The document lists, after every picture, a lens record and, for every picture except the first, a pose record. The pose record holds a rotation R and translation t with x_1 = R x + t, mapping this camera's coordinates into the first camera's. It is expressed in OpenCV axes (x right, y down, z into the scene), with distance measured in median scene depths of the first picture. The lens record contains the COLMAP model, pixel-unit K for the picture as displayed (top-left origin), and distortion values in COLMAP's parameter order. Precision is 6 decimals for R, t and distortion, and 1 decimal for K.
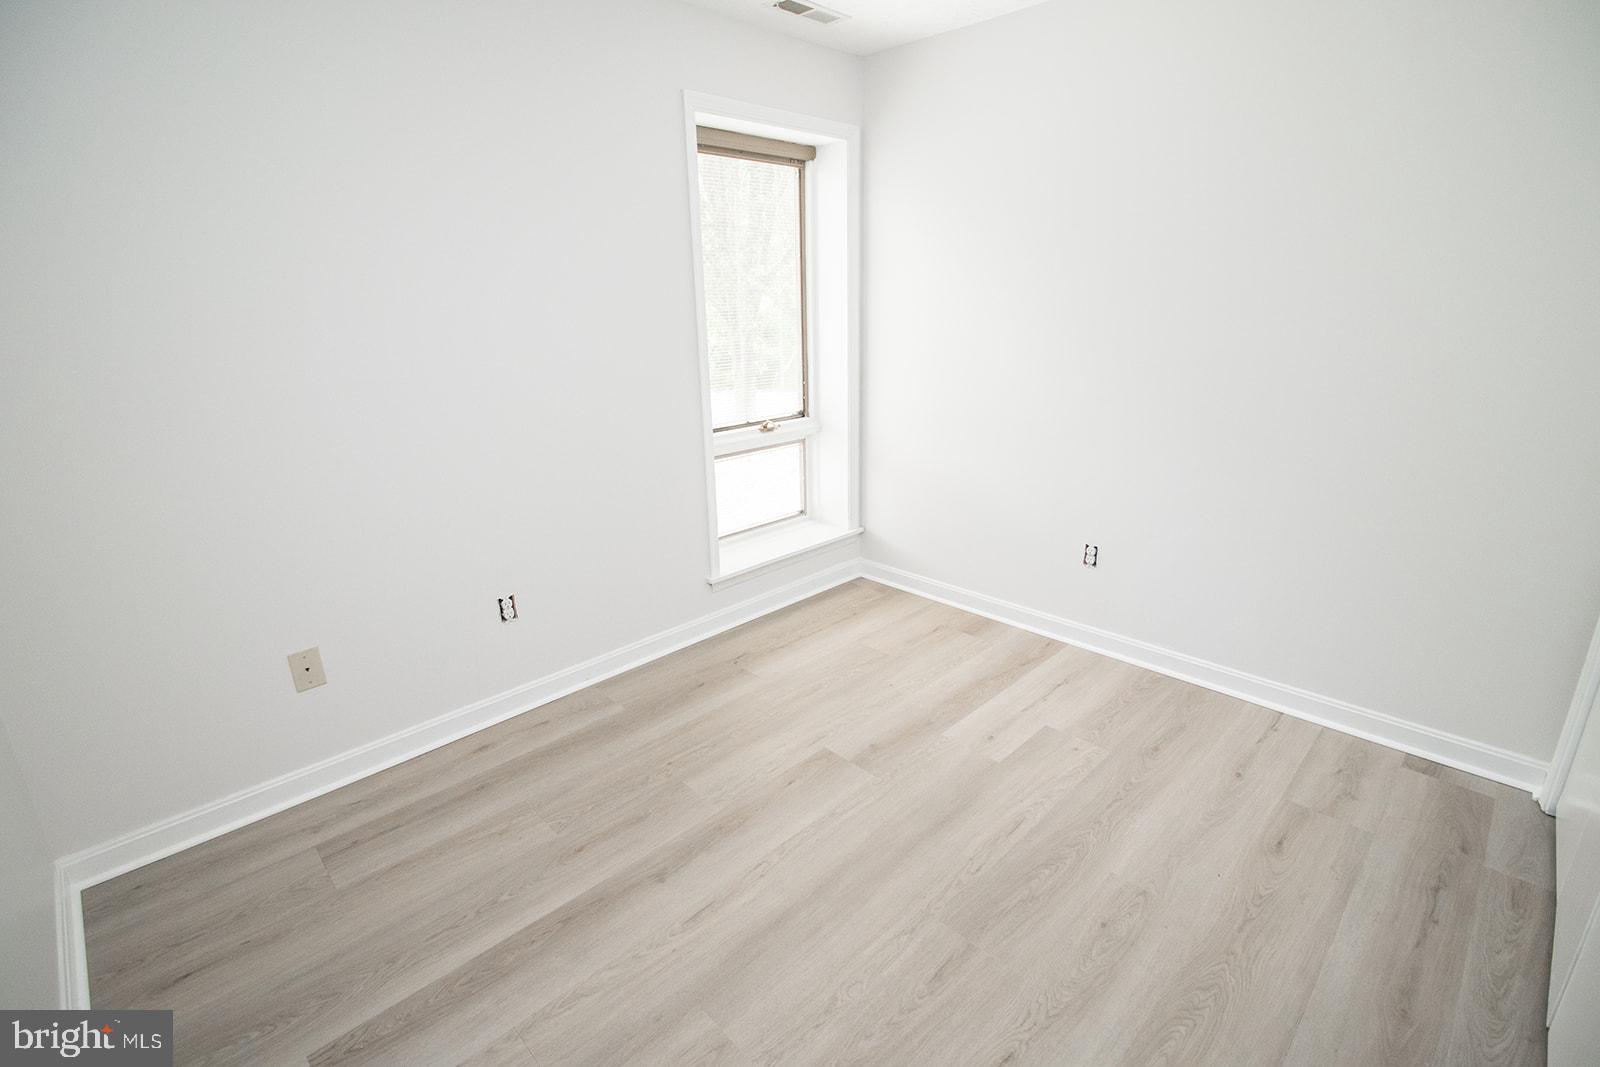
lens RADIAL K [[735.6, 0, 800.3], [0, 735.6, 516.5], [0, 0, 1]] dist [0.000044, -0.013794]
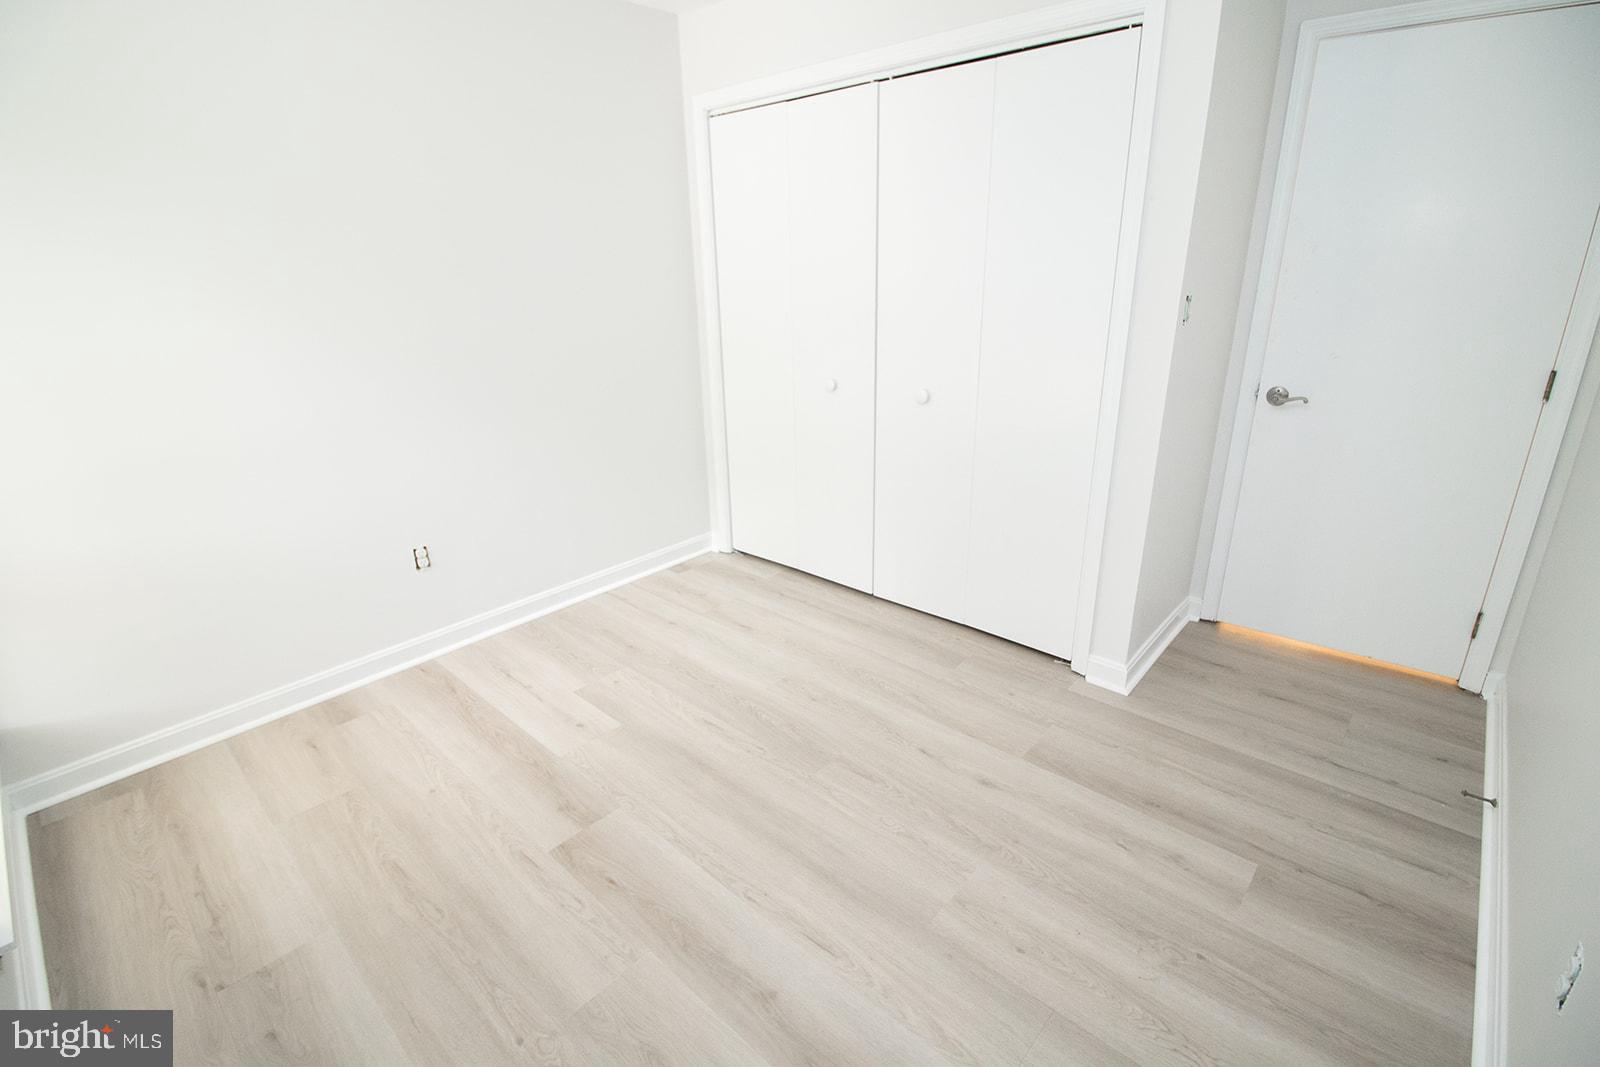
lens RADIAL K [[735.6, 0, 800.3], [0, 735.6, 516.5], [0, 0, 1]] dist [0.000044, -0.013794]
pose [[-0.059615, -0.305569, 0.950302, -0.696536], [0.306650, 0.900356, 0.308746, -0.186946], [-0.949954, 0.309816, 0.040028, 0.685176]]
